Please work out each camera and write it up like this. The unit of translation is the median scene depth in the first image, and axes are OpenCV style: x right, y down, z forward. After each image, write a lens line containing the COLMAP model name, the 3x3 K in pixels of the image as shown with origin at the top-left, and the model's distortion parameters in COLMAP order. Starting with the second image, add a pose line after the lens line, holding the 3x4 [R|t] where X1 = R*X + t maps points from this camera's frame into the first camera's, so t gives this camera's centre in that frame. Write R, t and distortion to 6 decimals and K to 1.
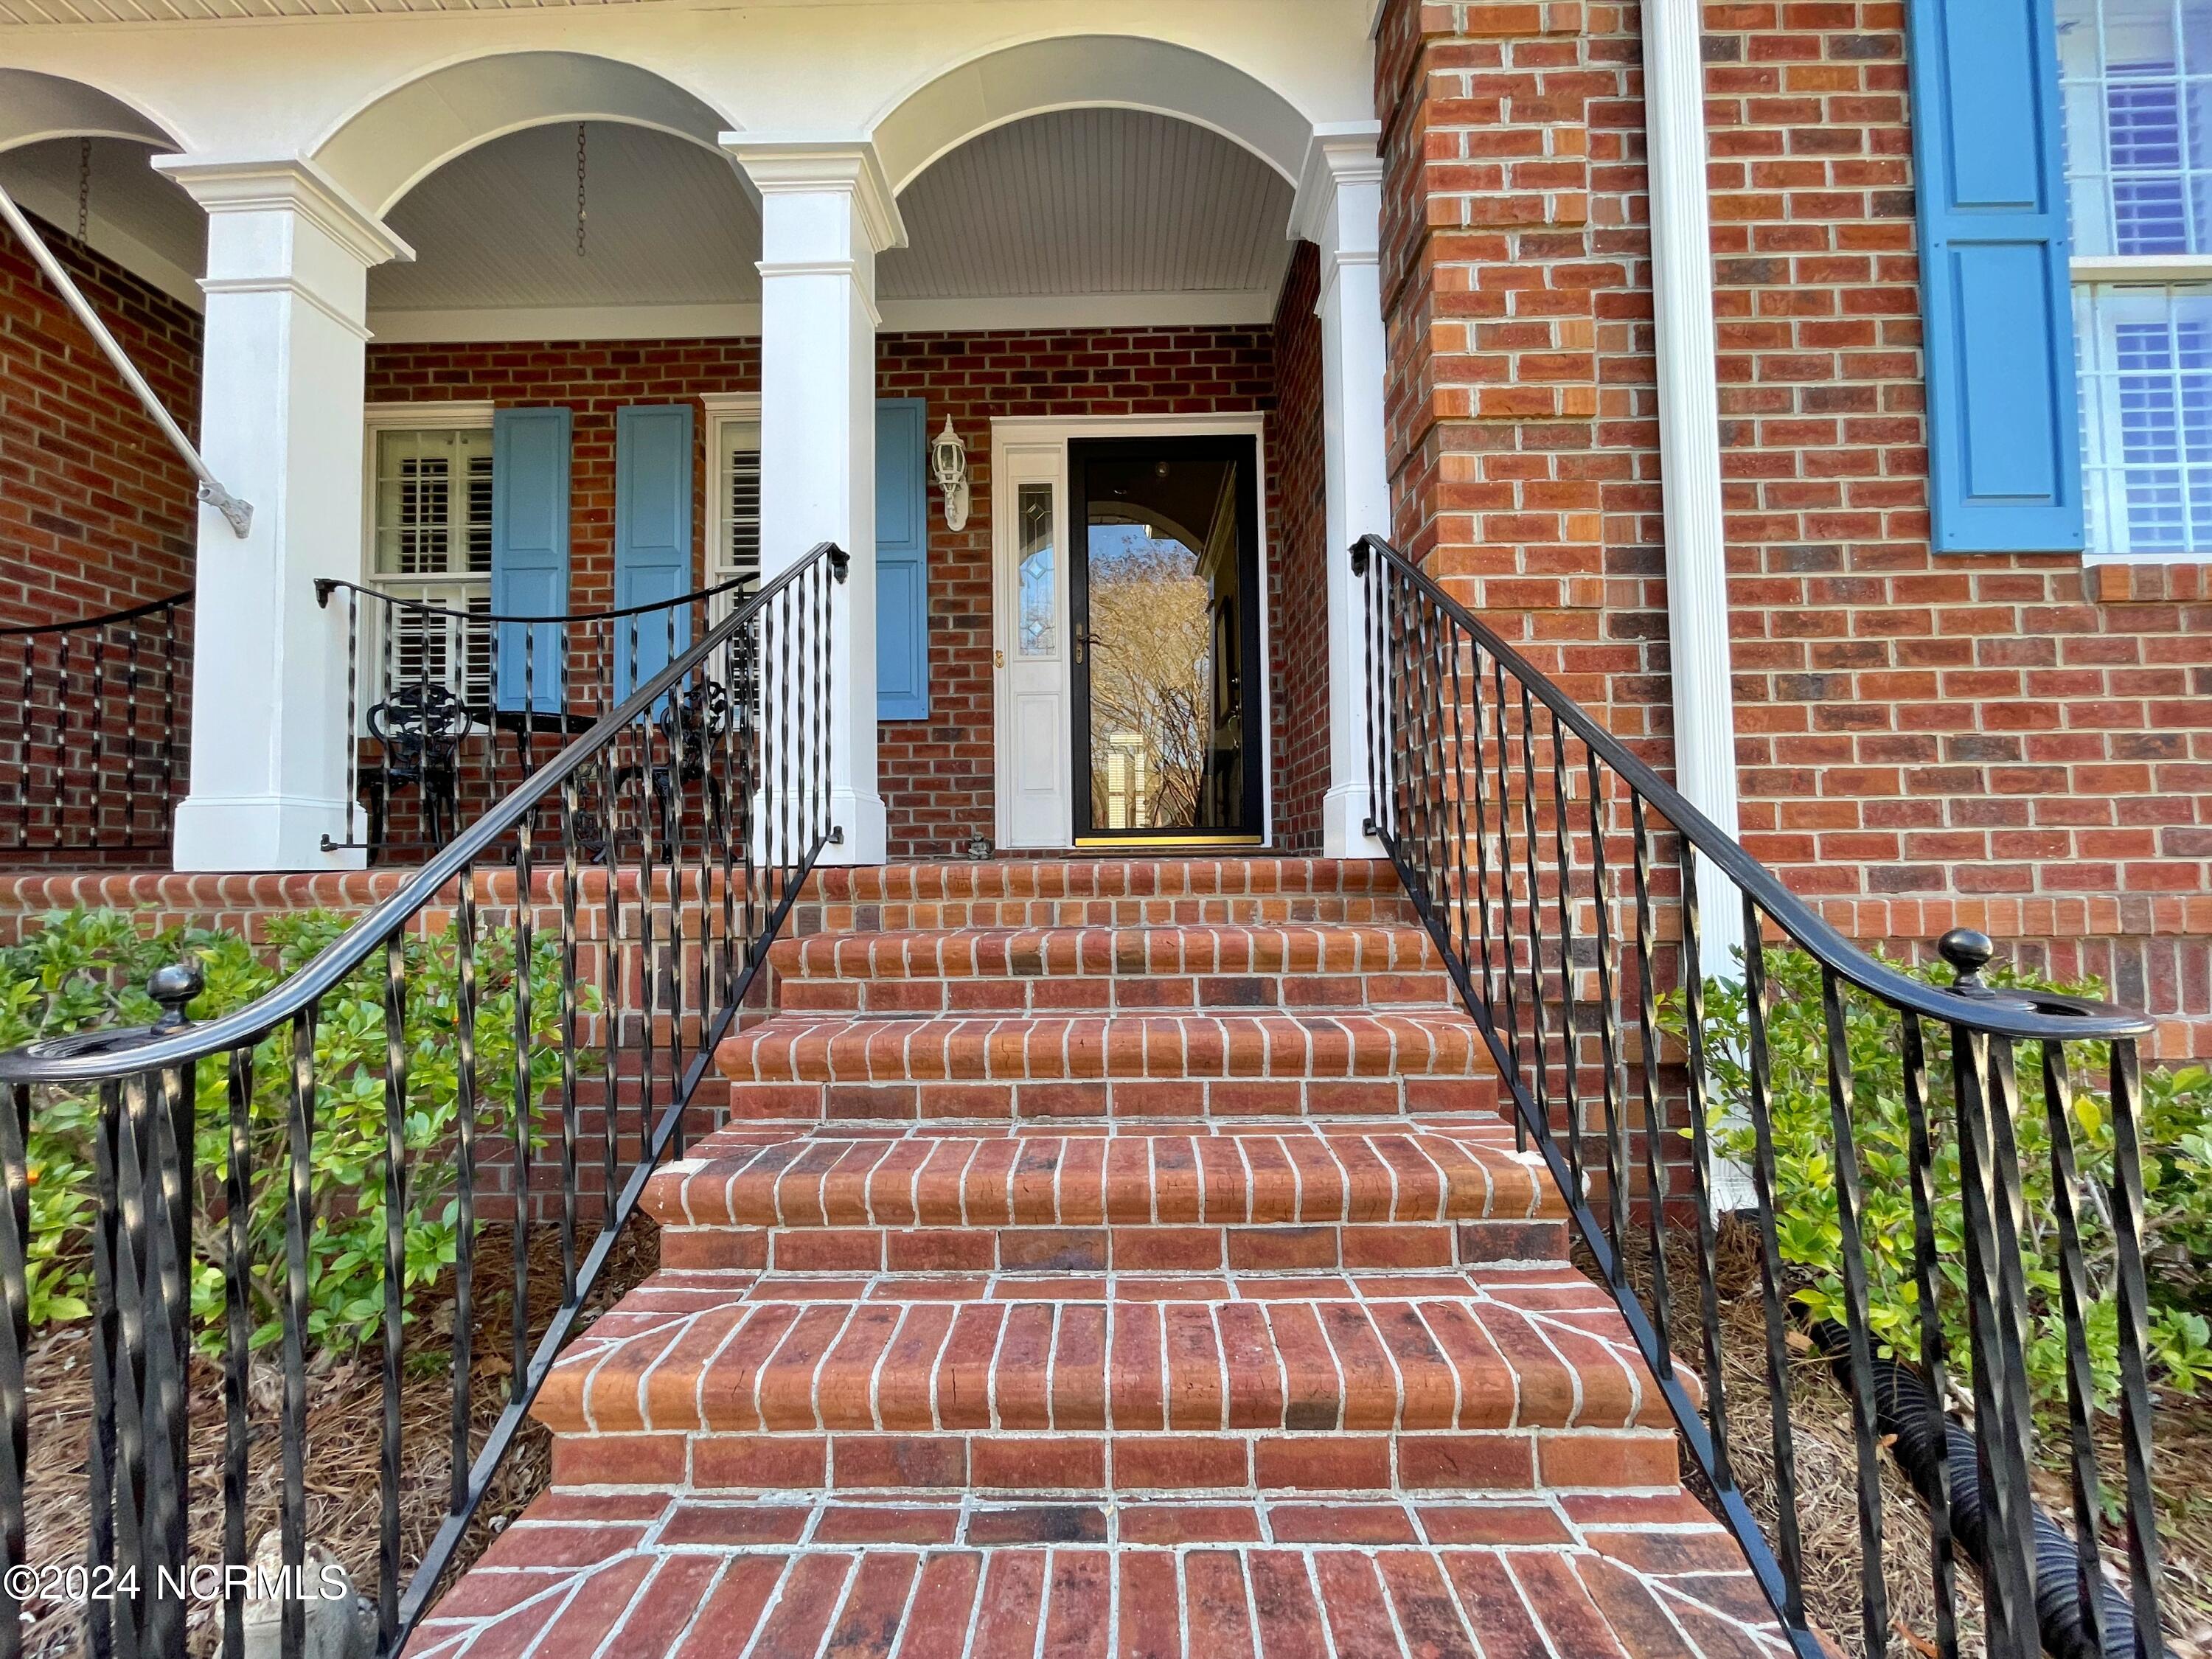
lens RADIAL K [[896.1, 0, 1103.8], [0, 896.1, 834.2], [0, 0, 1]] dist [-0.003953, 0.002213]
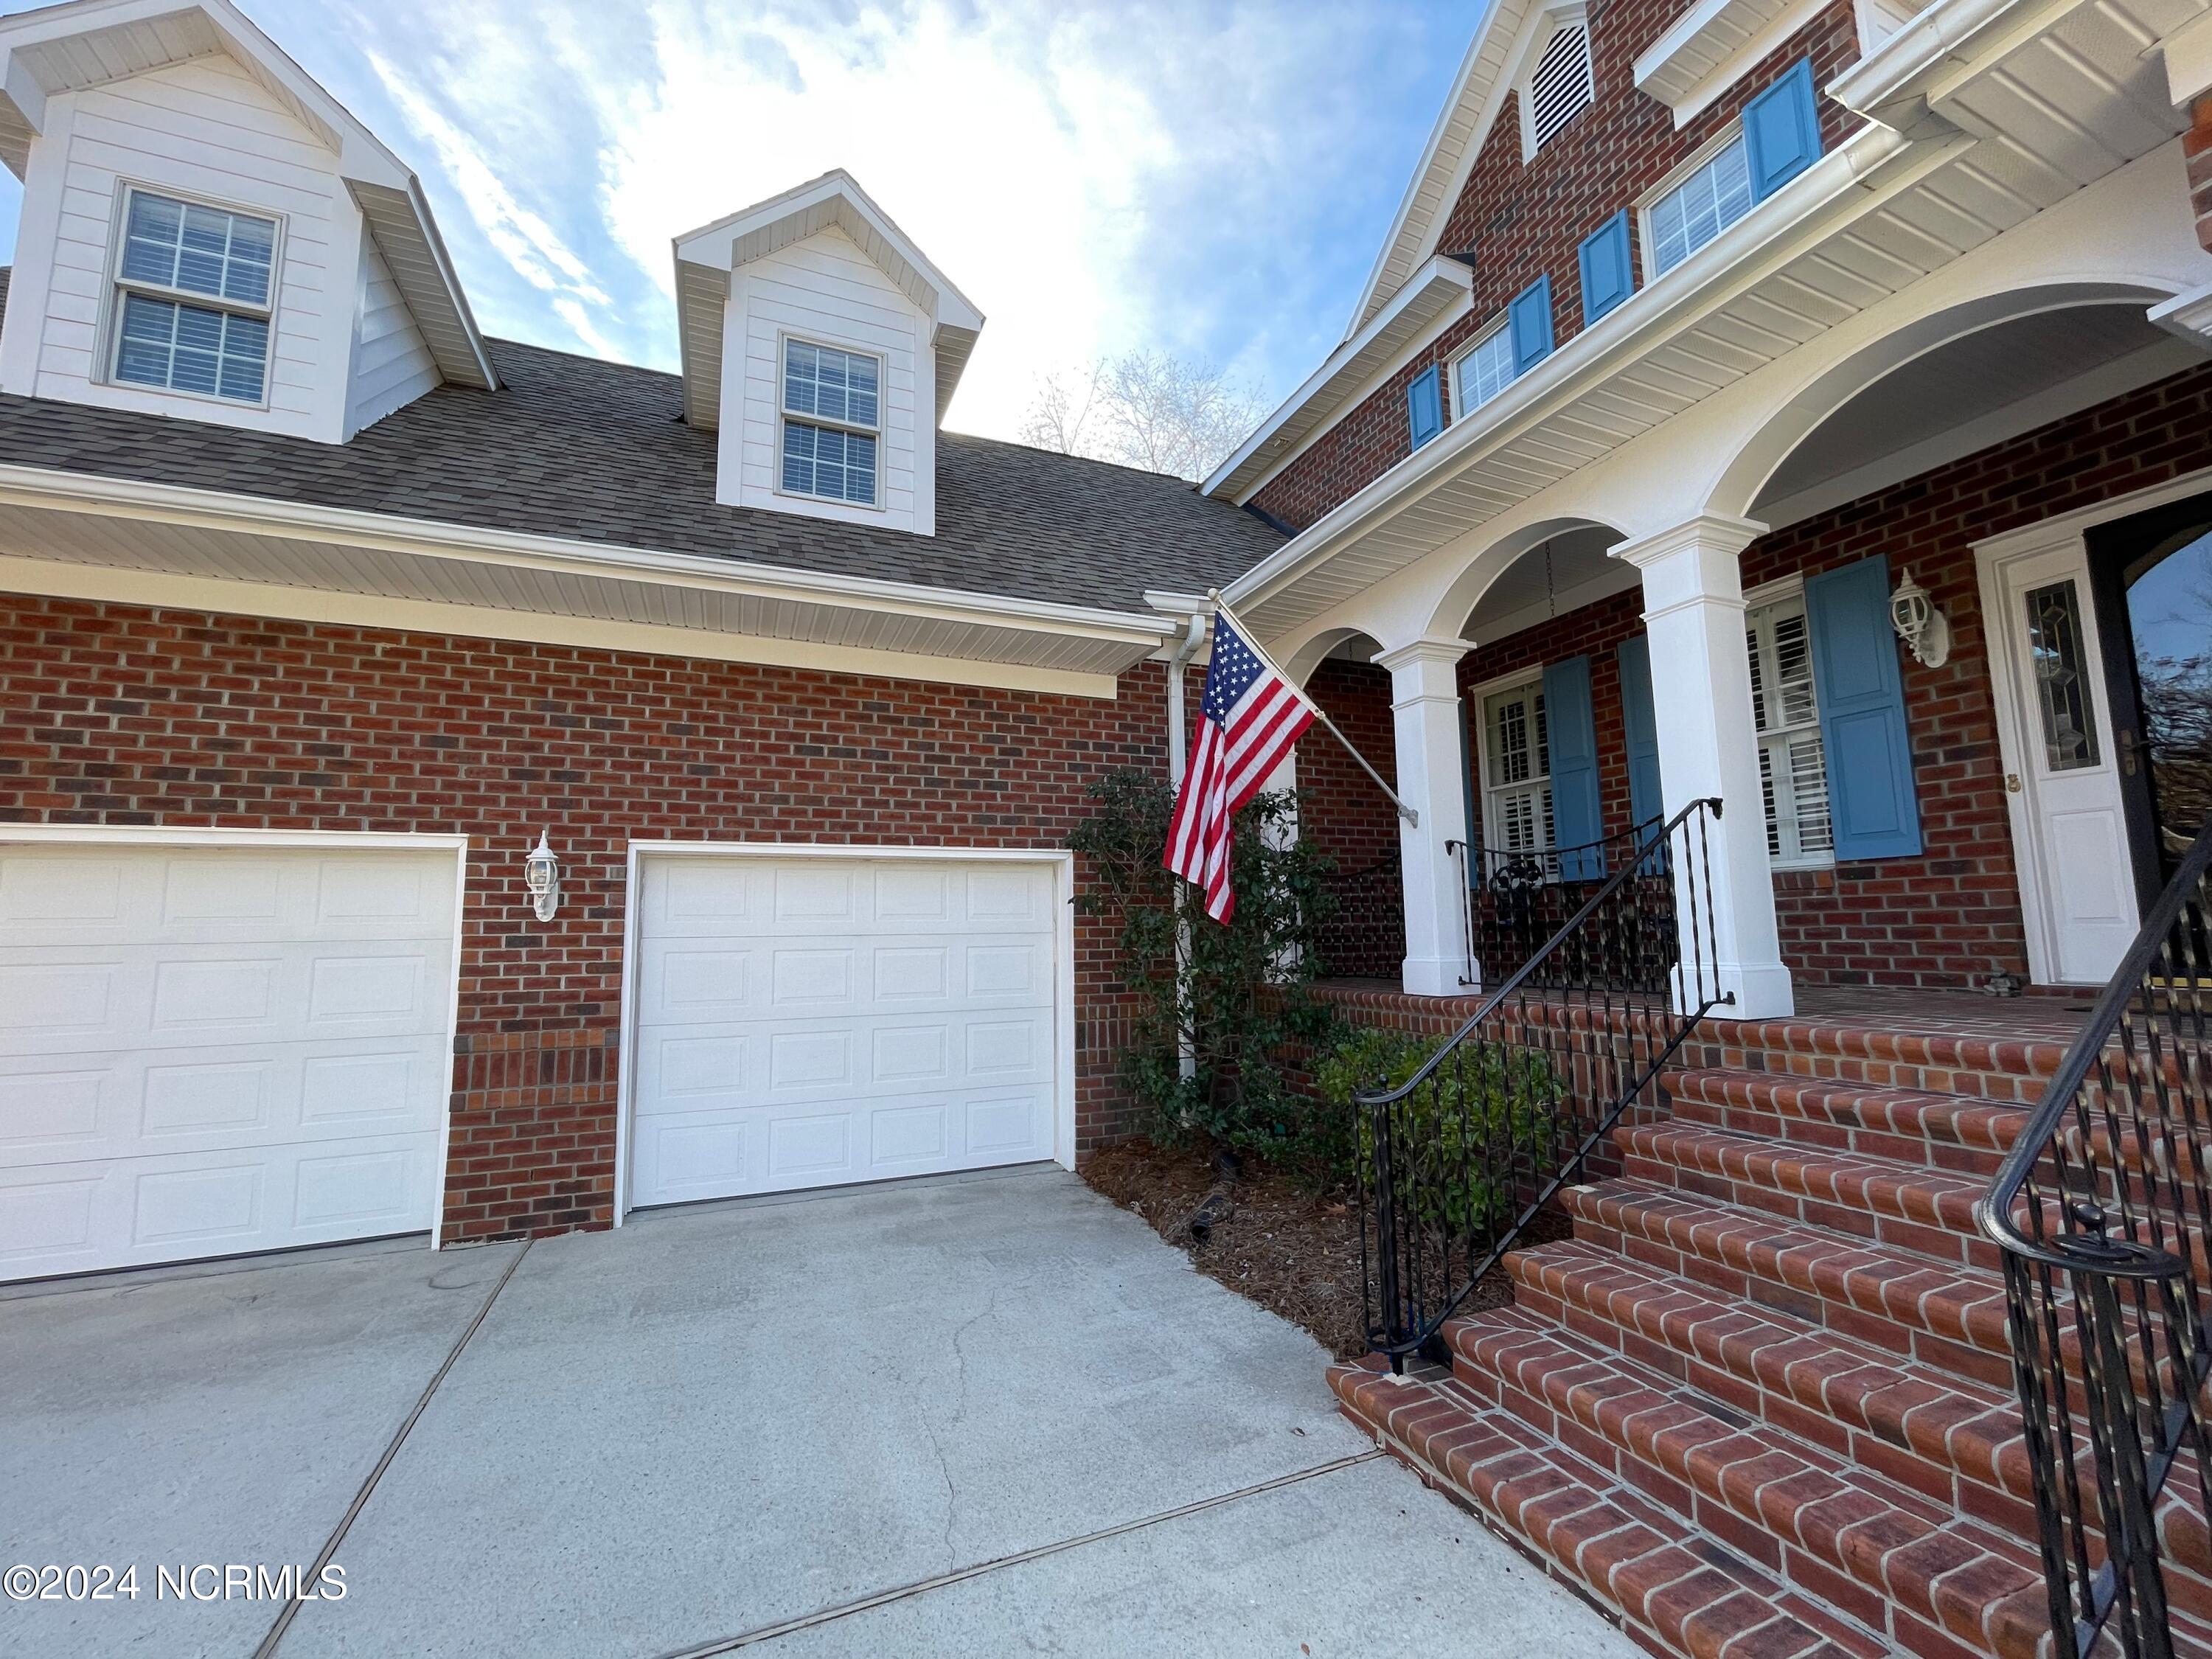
lens RADIAL K [[896.1, 0, 1108.4], [0, 896.1, 832.1], [0, 0, 1]] dist [-0.003953, 0.002213]
pose [[0.405883, -0.097243, -0.908737, 0.736412], [0.047202, 0.995227, -0.085415, -0.222144], [0.912705, -0.008225, 0.408536, -0.573819]]
